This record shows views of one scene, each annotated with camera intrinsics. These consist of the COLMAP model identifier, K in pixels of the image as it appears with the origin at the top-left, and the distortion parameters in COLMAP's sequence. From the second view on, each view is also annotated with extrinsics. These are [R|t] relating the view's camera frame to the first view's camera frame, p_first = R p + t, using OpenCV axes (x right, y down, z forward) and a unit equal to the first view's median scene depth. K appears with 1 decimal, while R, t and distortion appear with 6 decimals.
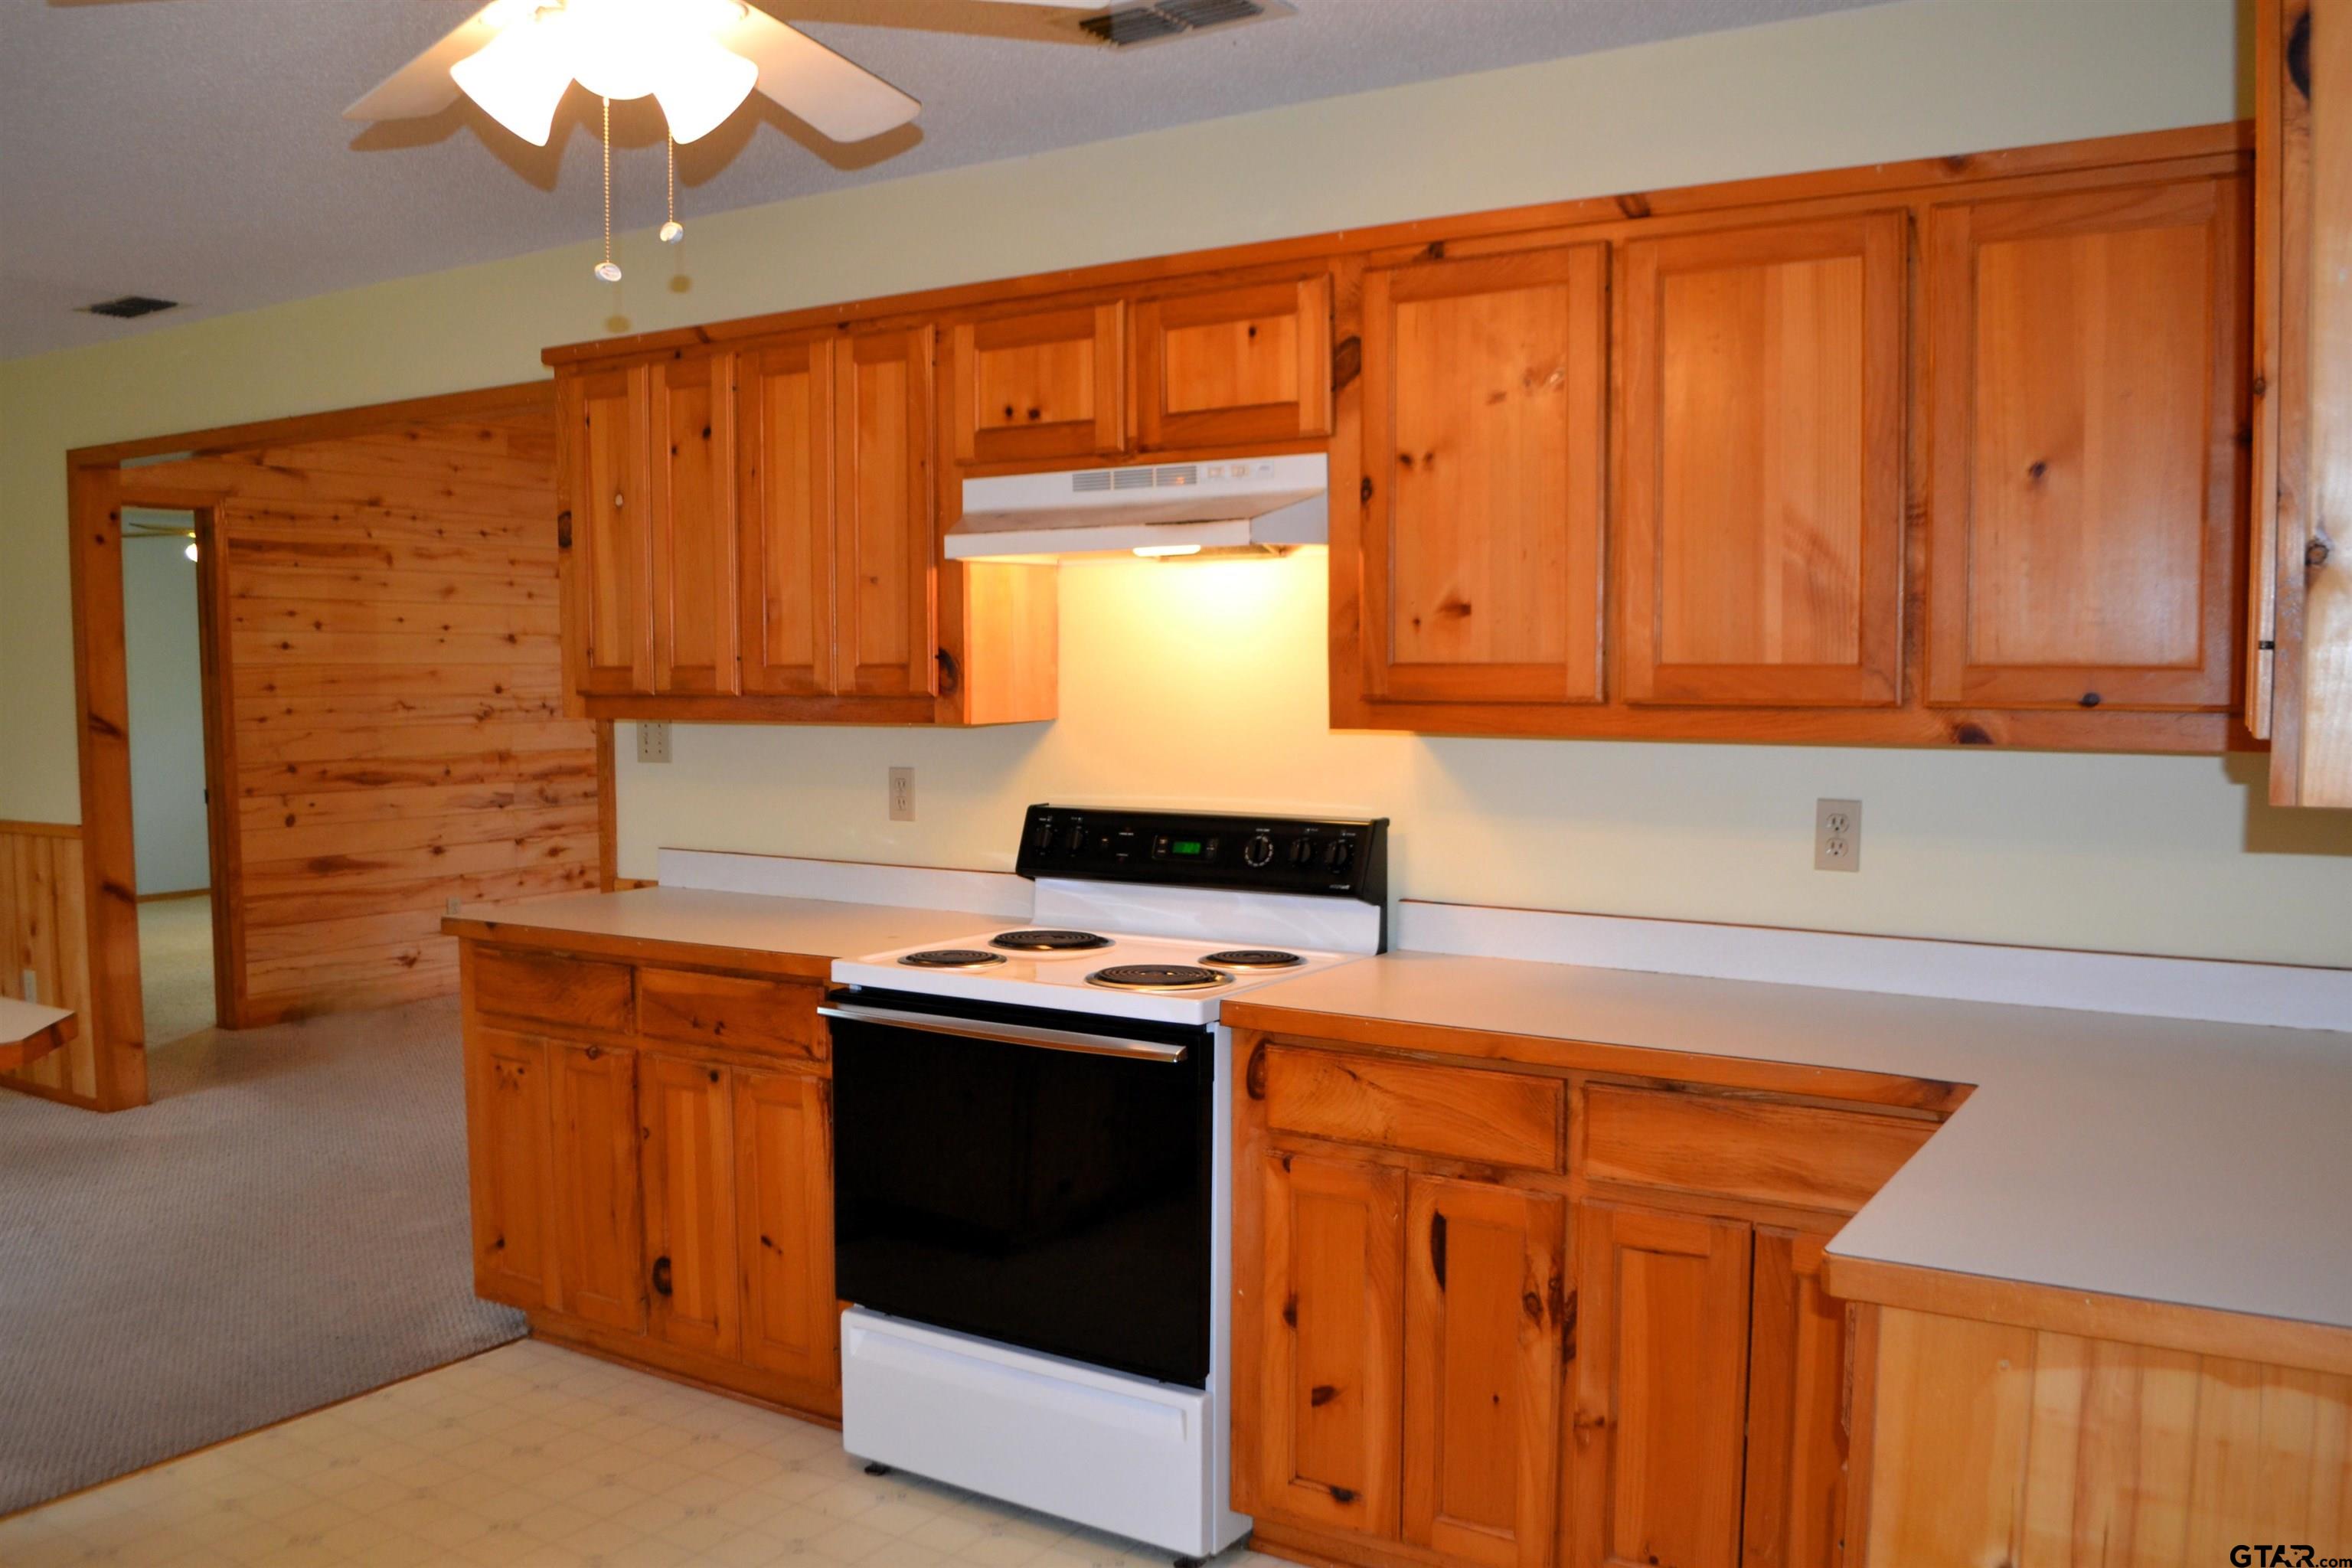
lens RADIAL K [[1890.7, 0, 1112.3], [0, 1890.7, 802.3], [0, 0, 1]] dist [-0.079283, 0.008342]
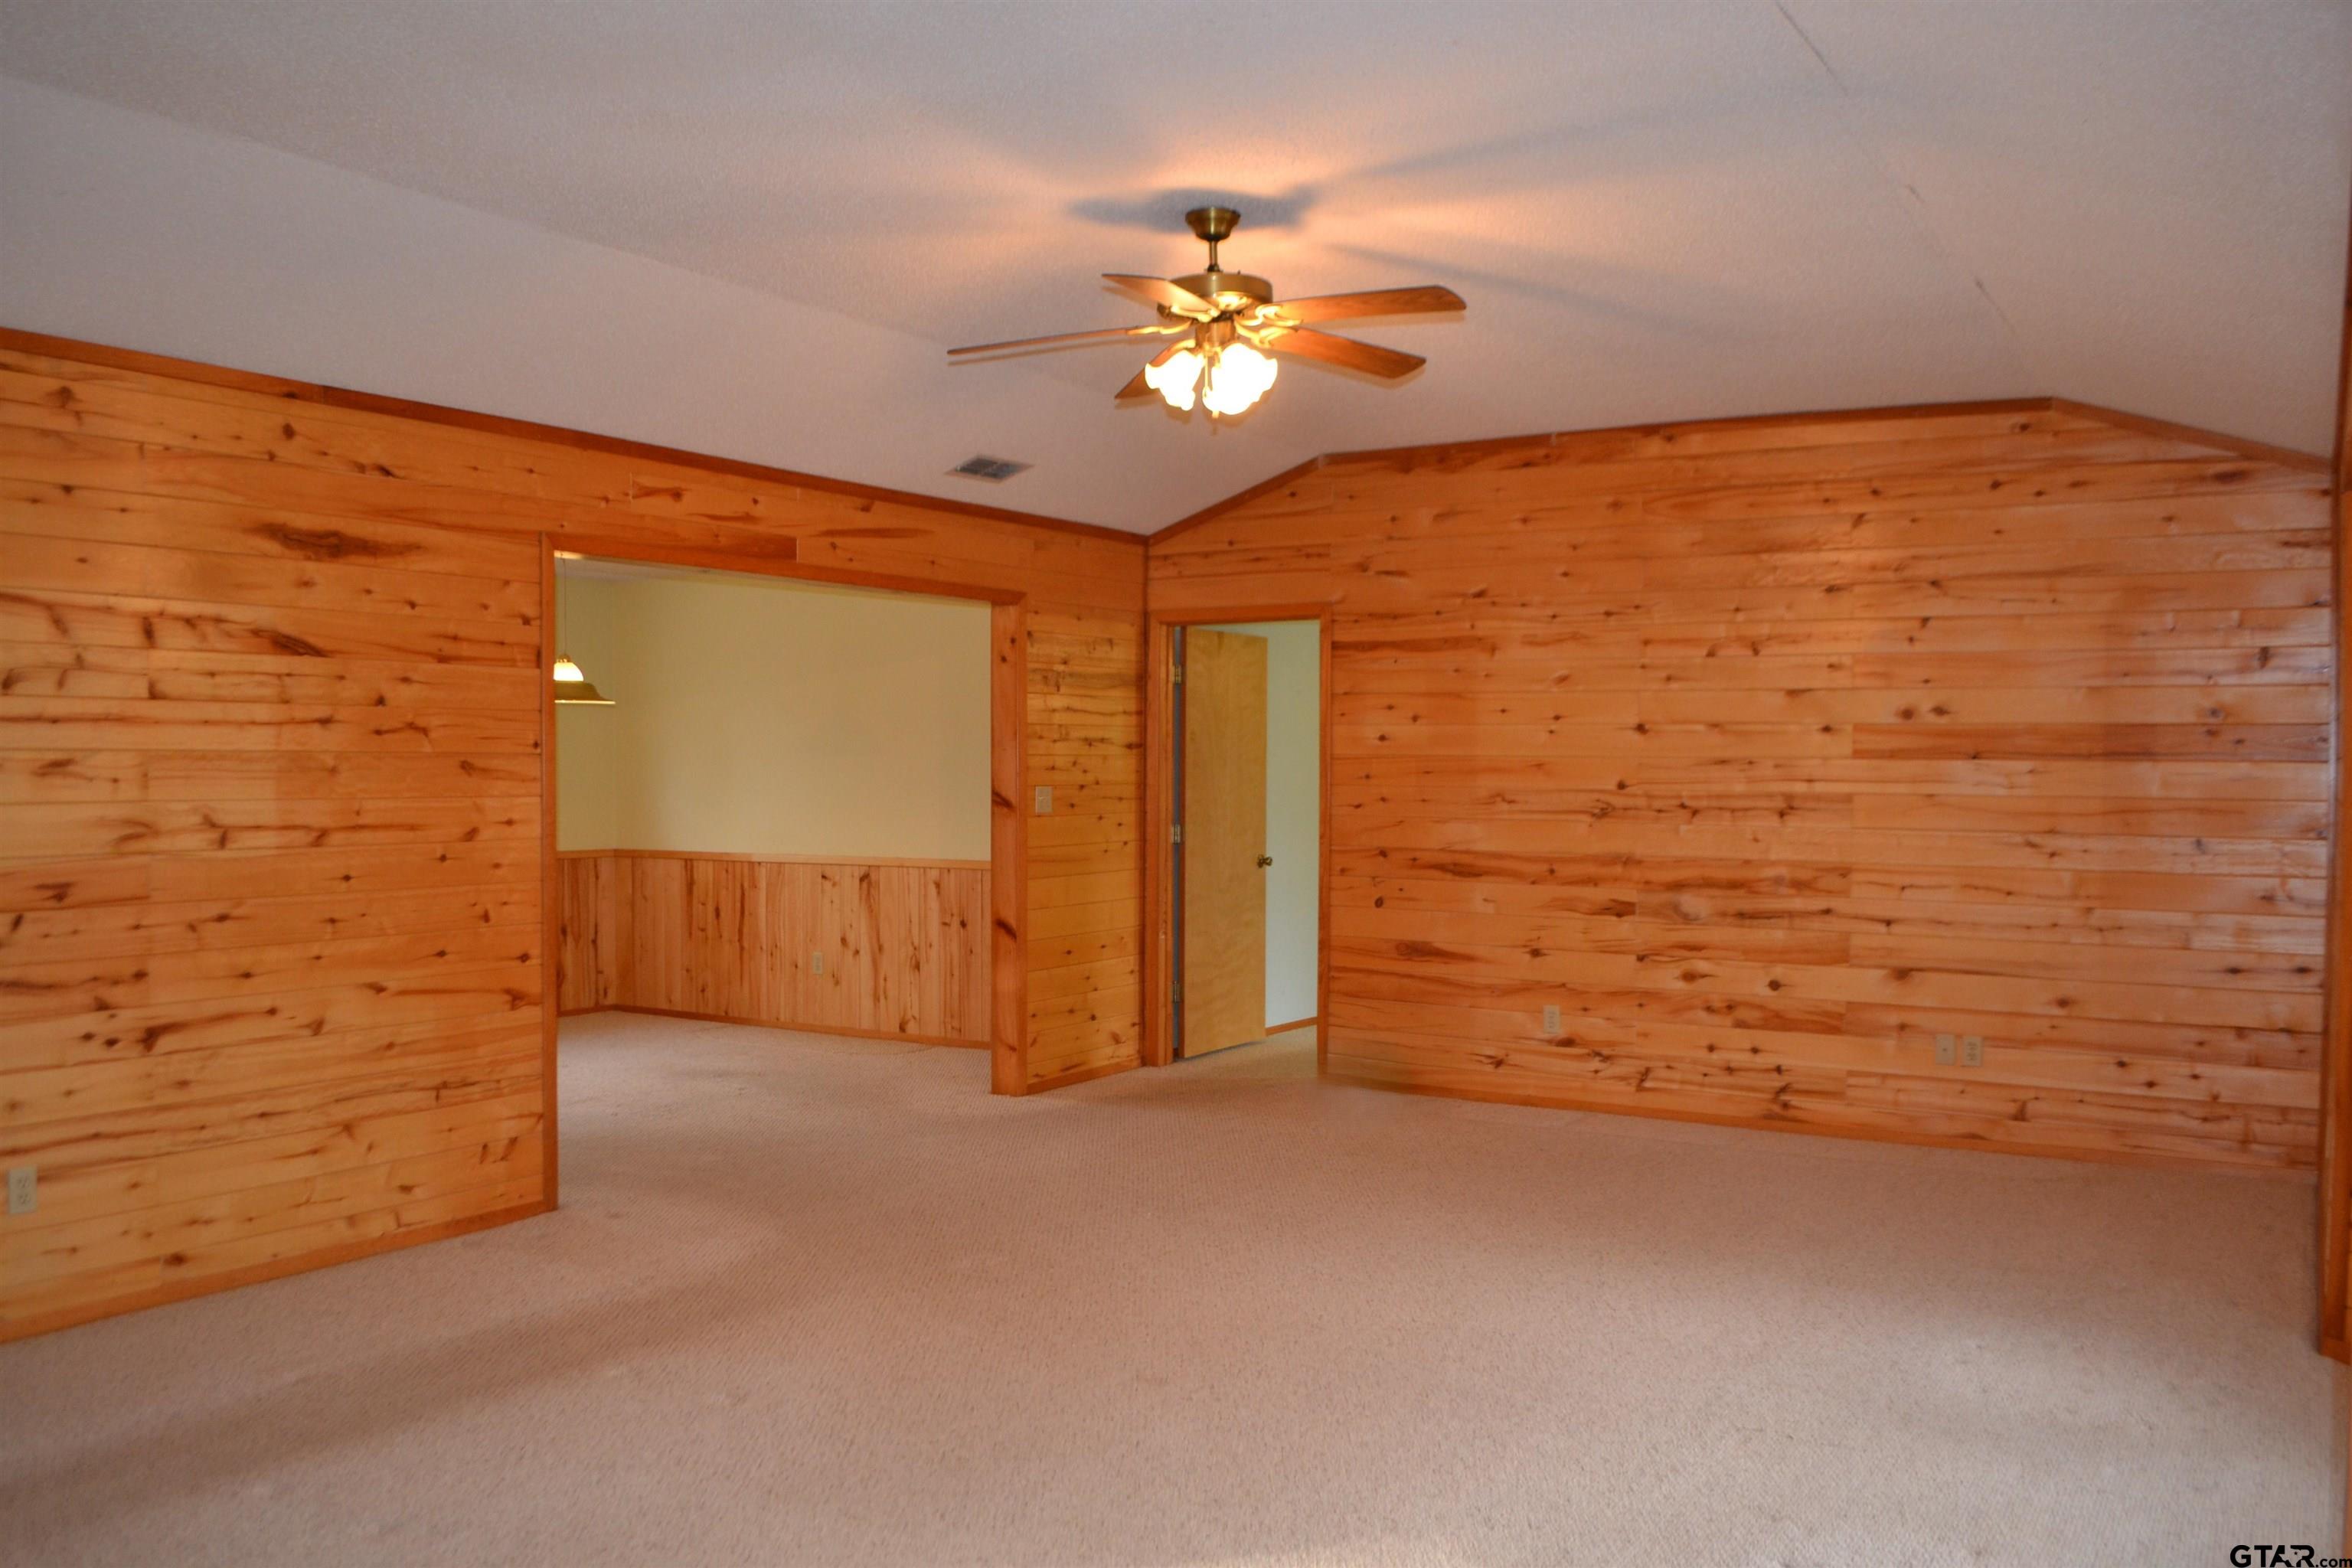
lens RADIAL K [[1890.7, 0, 1170.4], [0, 1890.7, 795.1], [0, 0, 1]] dist [-0.079283, 0.008342]
pose [[0.037845, 0.020794, -0.999067, 0.620620], [-0.077118, 0.996863, 0.017827, -0.060140], [0.996303, 0.076372, 0.039330, 0.822547]]
